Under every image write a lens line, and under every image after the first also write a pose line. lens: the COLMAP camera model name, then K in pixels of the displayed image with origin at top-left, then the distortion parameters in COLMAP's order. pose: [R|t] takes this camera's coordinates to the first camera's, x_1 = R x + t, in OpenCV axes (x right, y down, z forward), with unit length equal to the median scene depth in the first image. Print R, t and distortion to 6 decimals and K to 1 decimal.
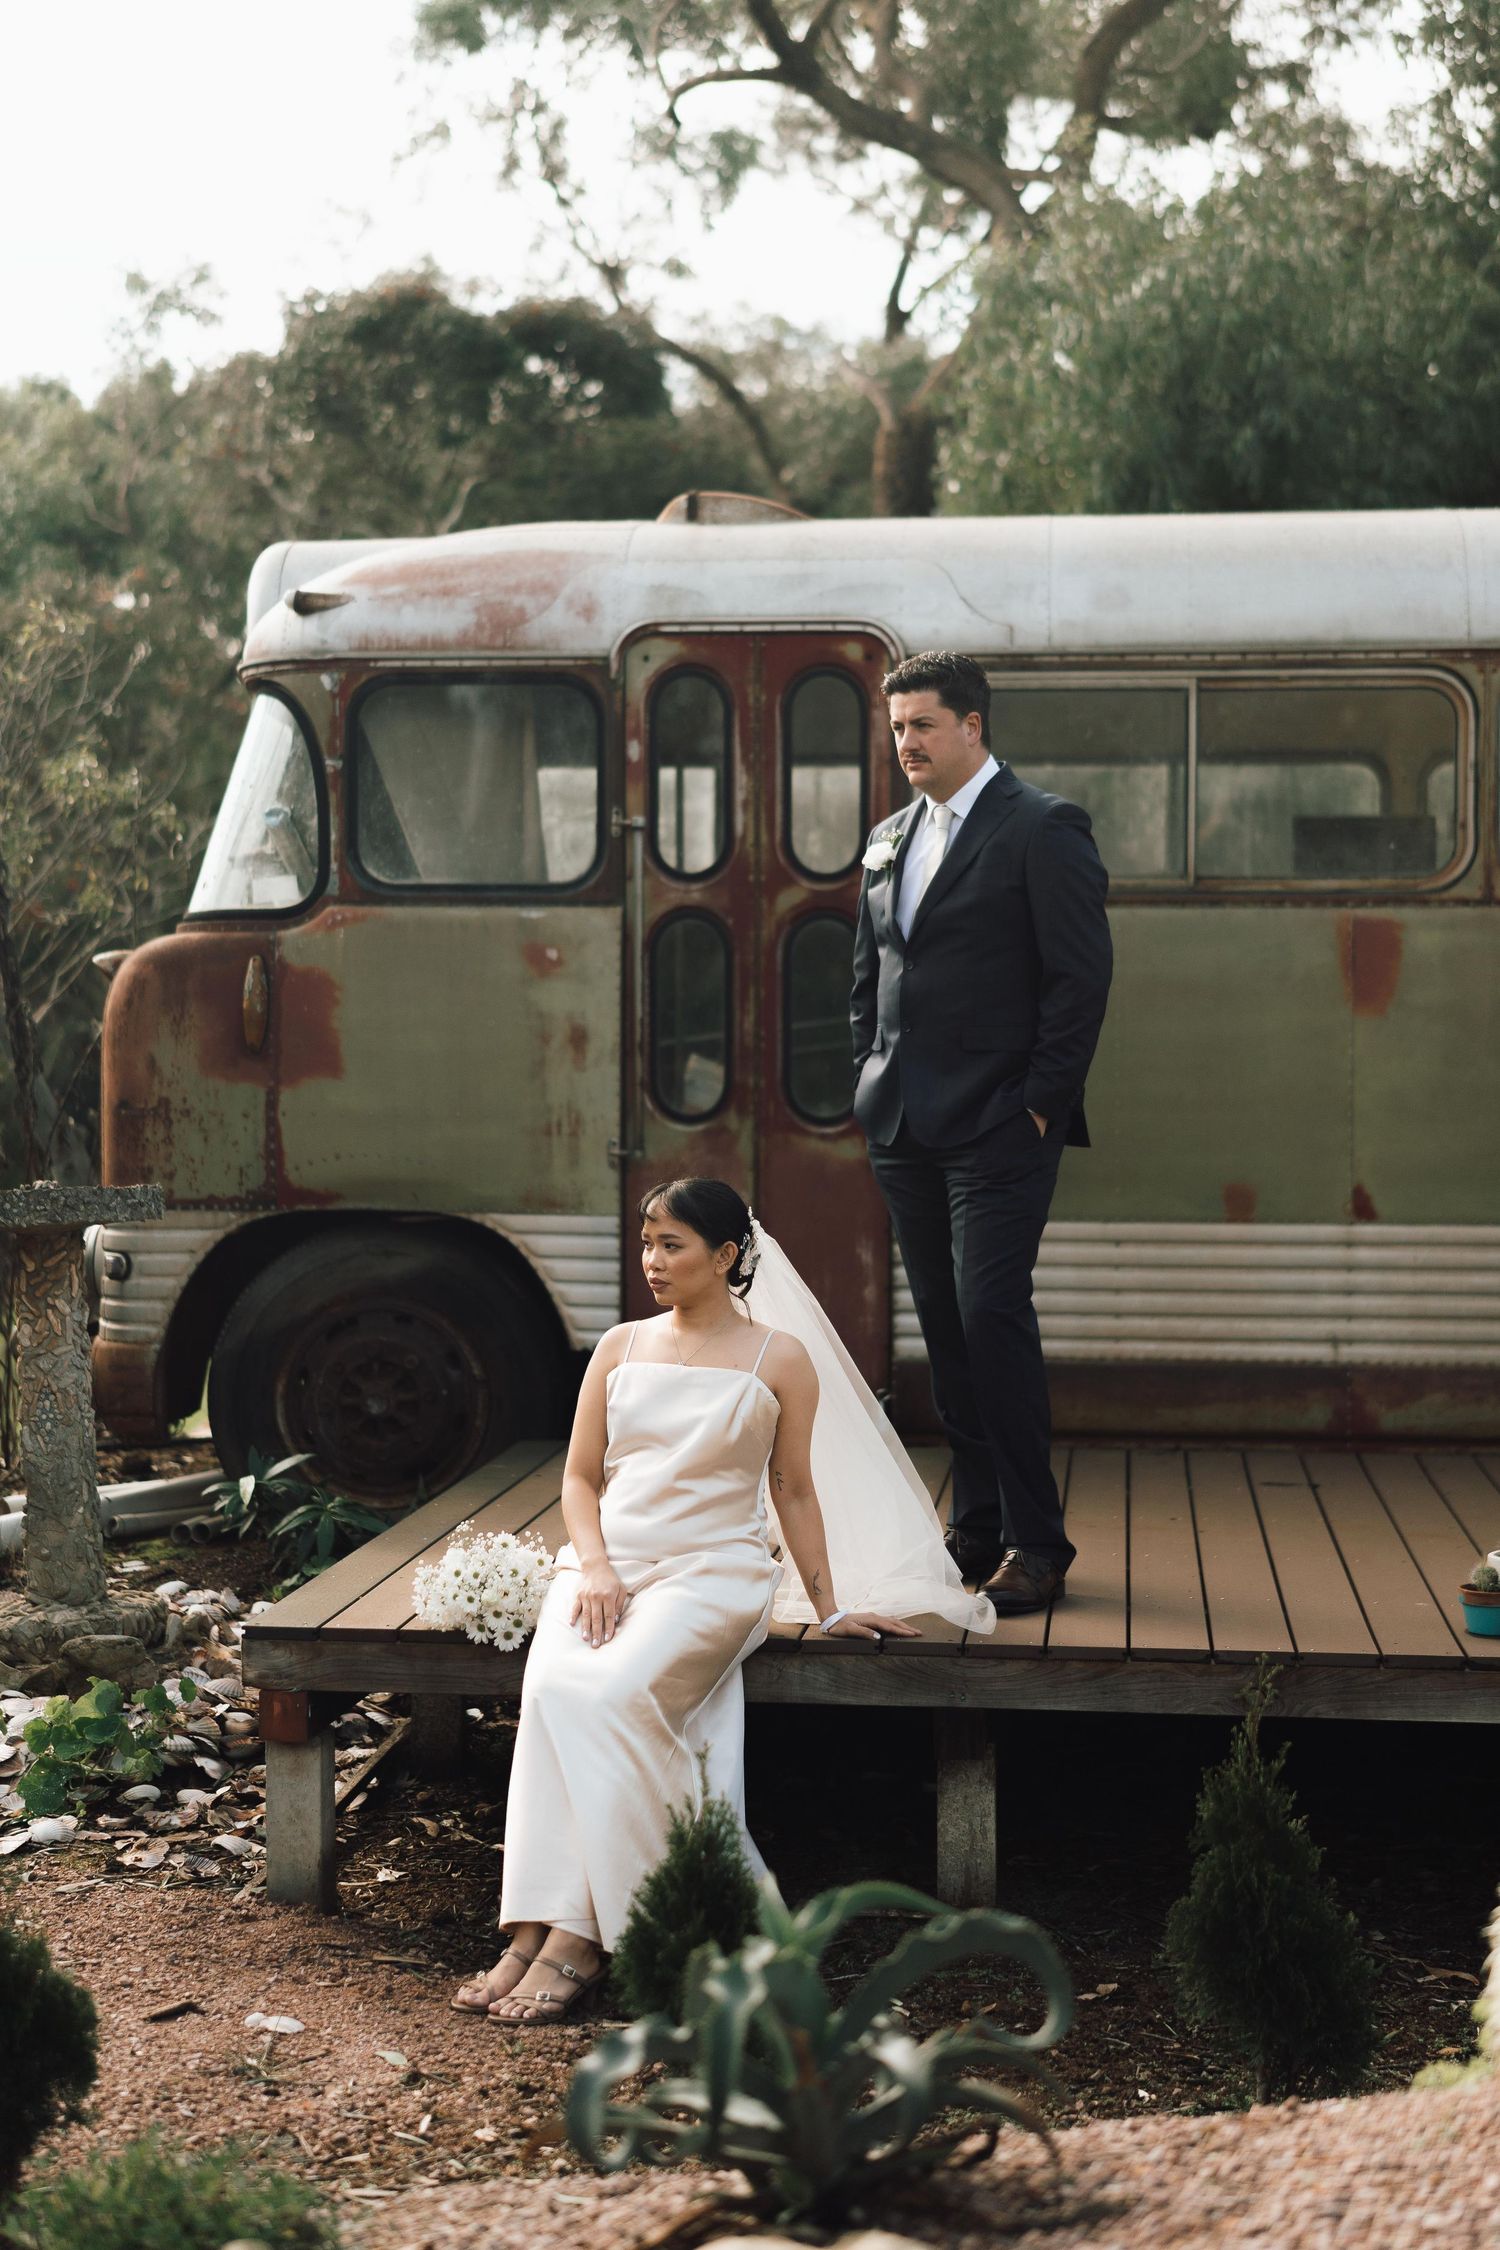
lens RADIAL K [[3153.7, 0, 750.0], [0, 3153.7, 1125.0], [0, 0, 1]] dist [0.016152, 0.042204]
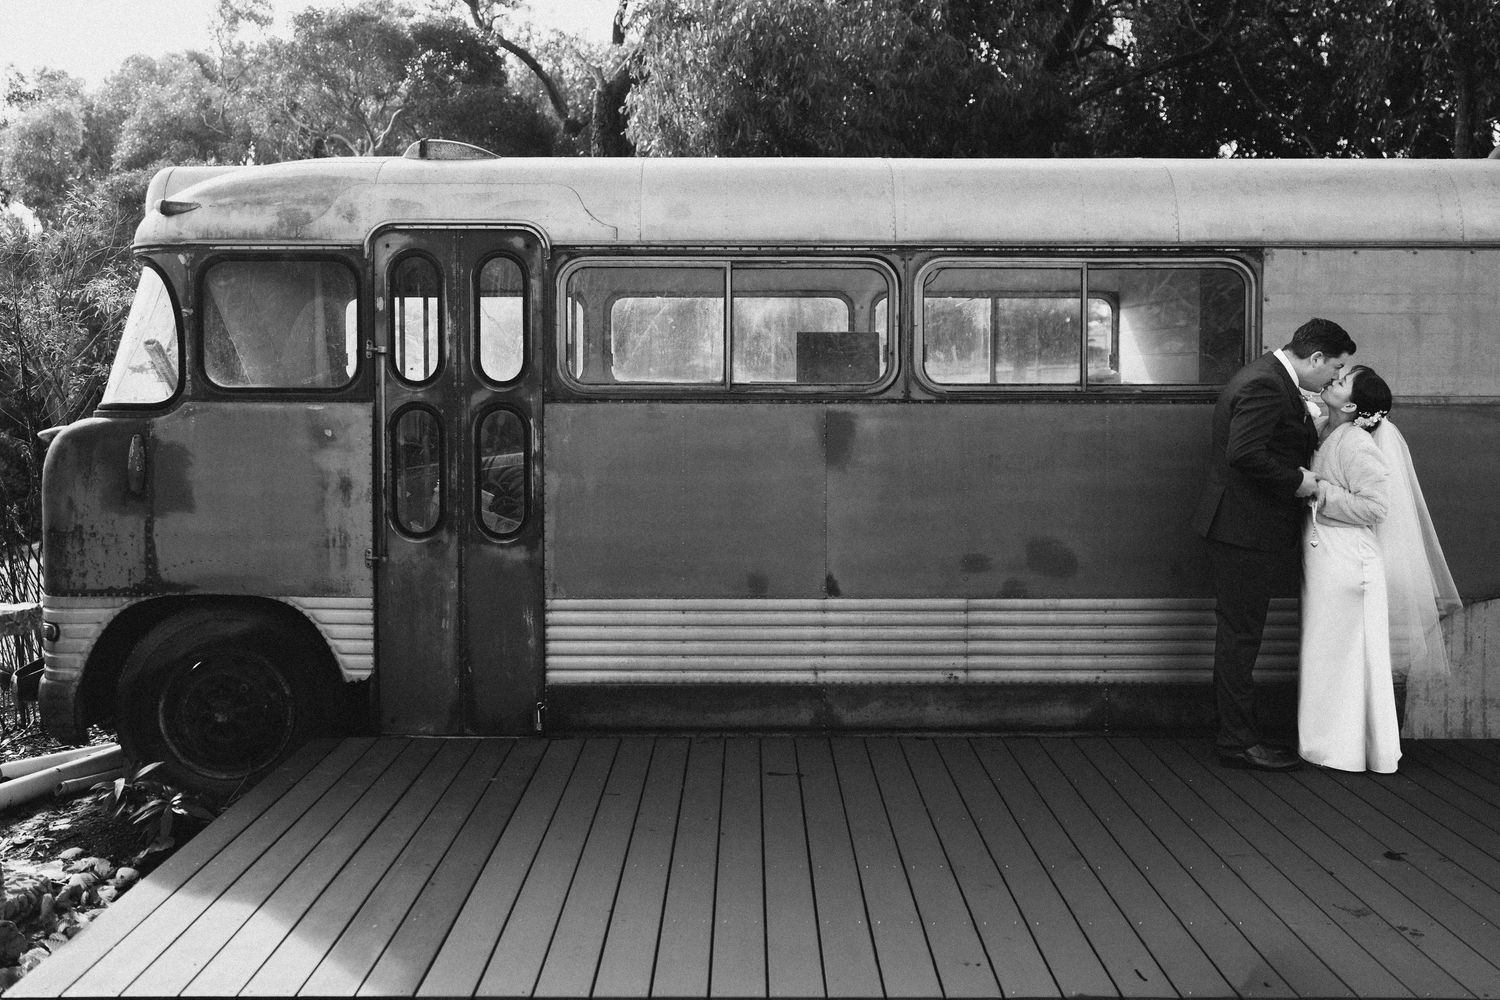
lens RADIAL K [[1573.8, 0, 750.0], [0, 1573.8, 500.0], [0, 0, 1]] dist [-0.081889, 0.192765]
pose [[0.992158, -0.009221, 0.124649, 0.048903], [0.004284, 0.999198, 0.039822, -0.050723], [-0.124916, -0.038976, 0.991401, 0.190938]]
